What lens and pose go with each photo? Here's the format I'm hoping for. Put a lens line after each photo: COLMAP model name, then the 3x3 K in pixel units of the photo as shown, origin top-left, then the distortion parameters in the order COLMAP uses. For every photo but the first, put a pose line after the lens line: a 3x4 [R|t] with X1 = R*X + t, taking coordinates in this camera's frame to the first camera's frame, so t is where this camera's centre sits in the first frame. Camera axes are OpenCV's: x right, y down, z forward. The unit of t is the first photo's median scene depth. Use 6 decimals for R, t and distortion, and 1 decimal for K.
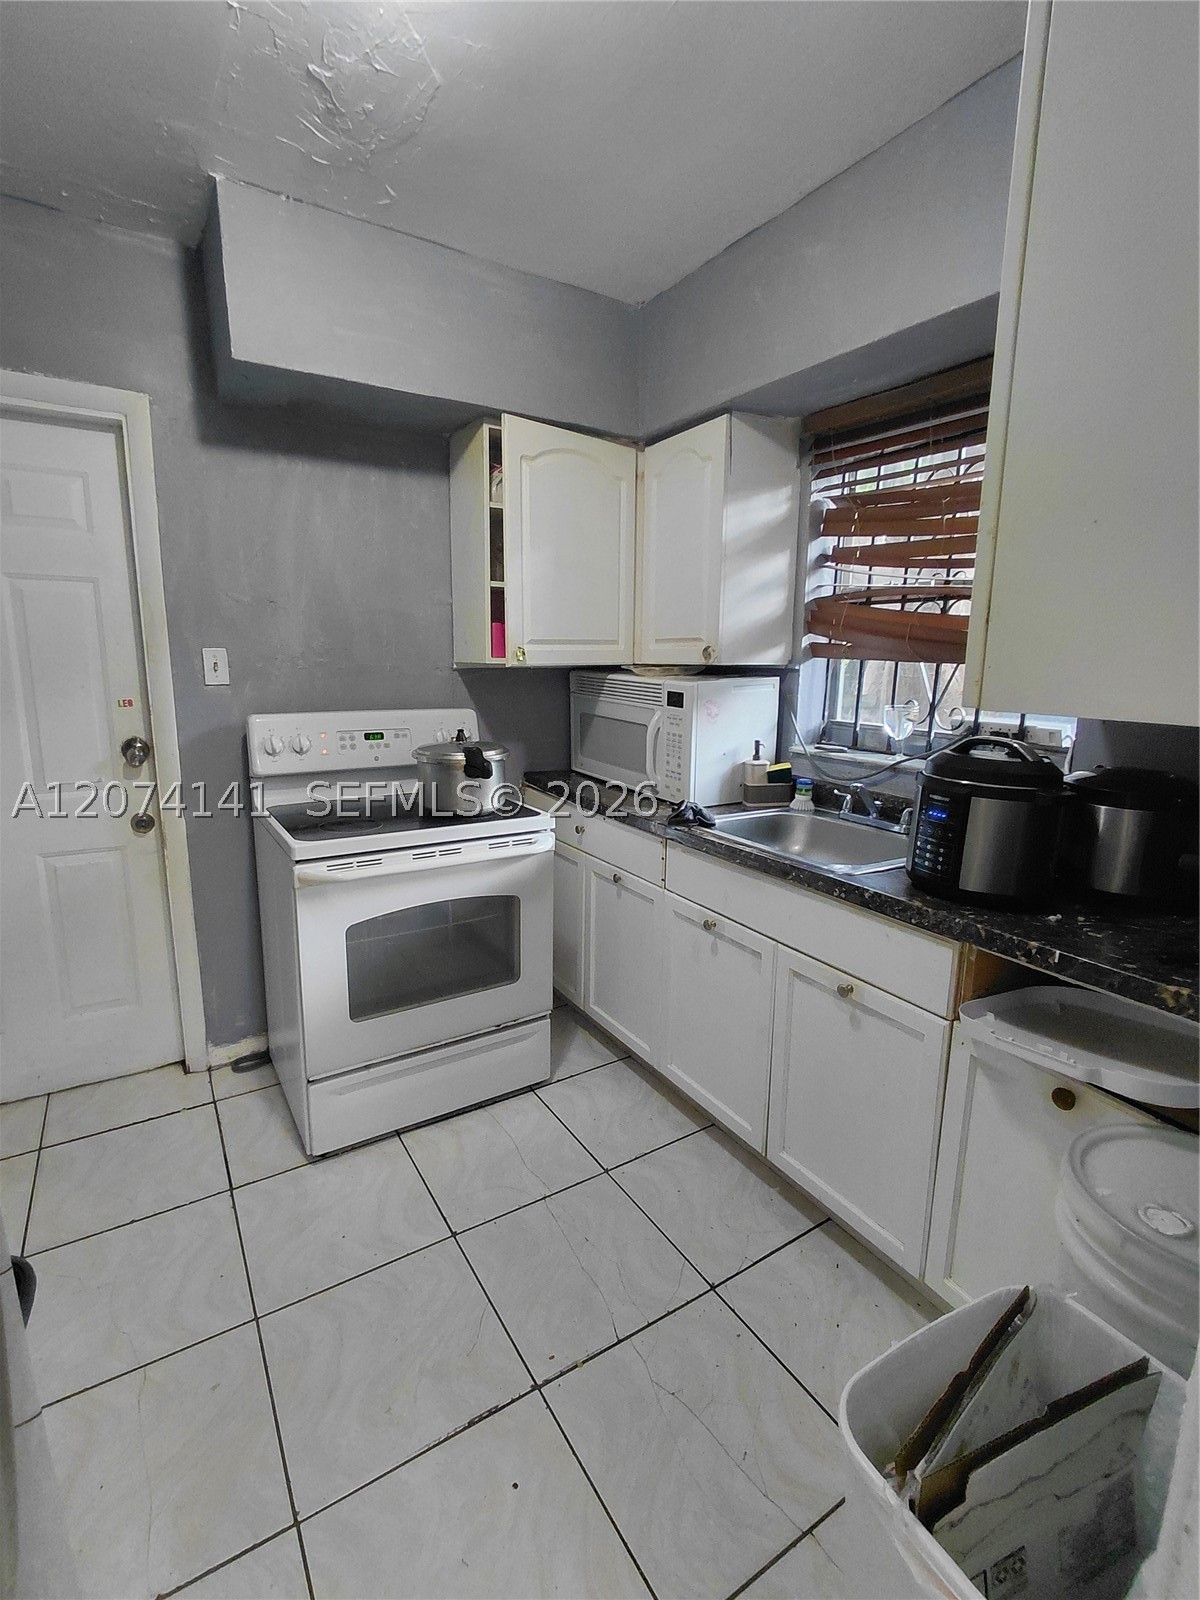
lens RADIAL K [[742.7, 0, 599.0], [0, 742.7, 795.8], [0, 0, 1]] dist [-0.011328, 0.010329]
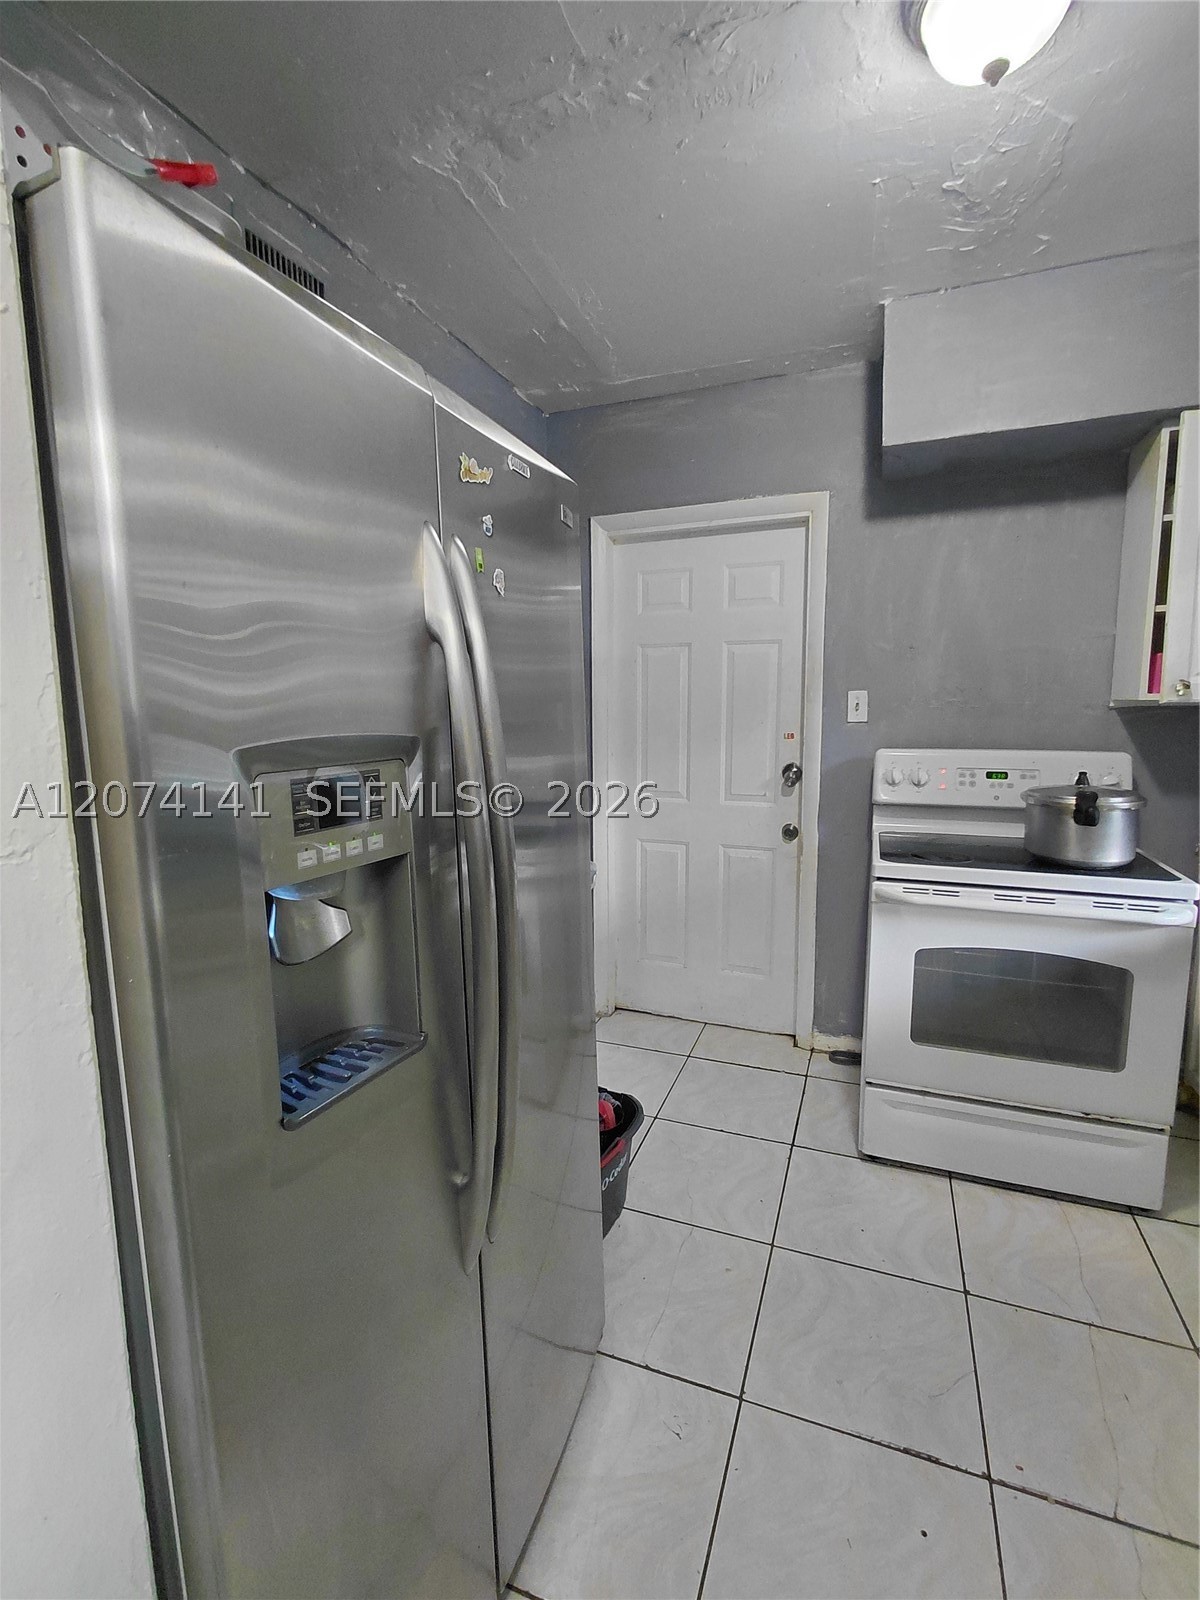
lens RADIAL K [[742.7, 0, 599.0], [0, 742.7, 795.8], [0, 0, 1]] dist [-0.011328, 0.010329]
pose [[0.603610, 0.083778, -0.792866, 0.176293], [-0.132070, 0.991232, 0.004194, 0.013716], [0.786265, 0.102182, 0.609382, -0.014880]]
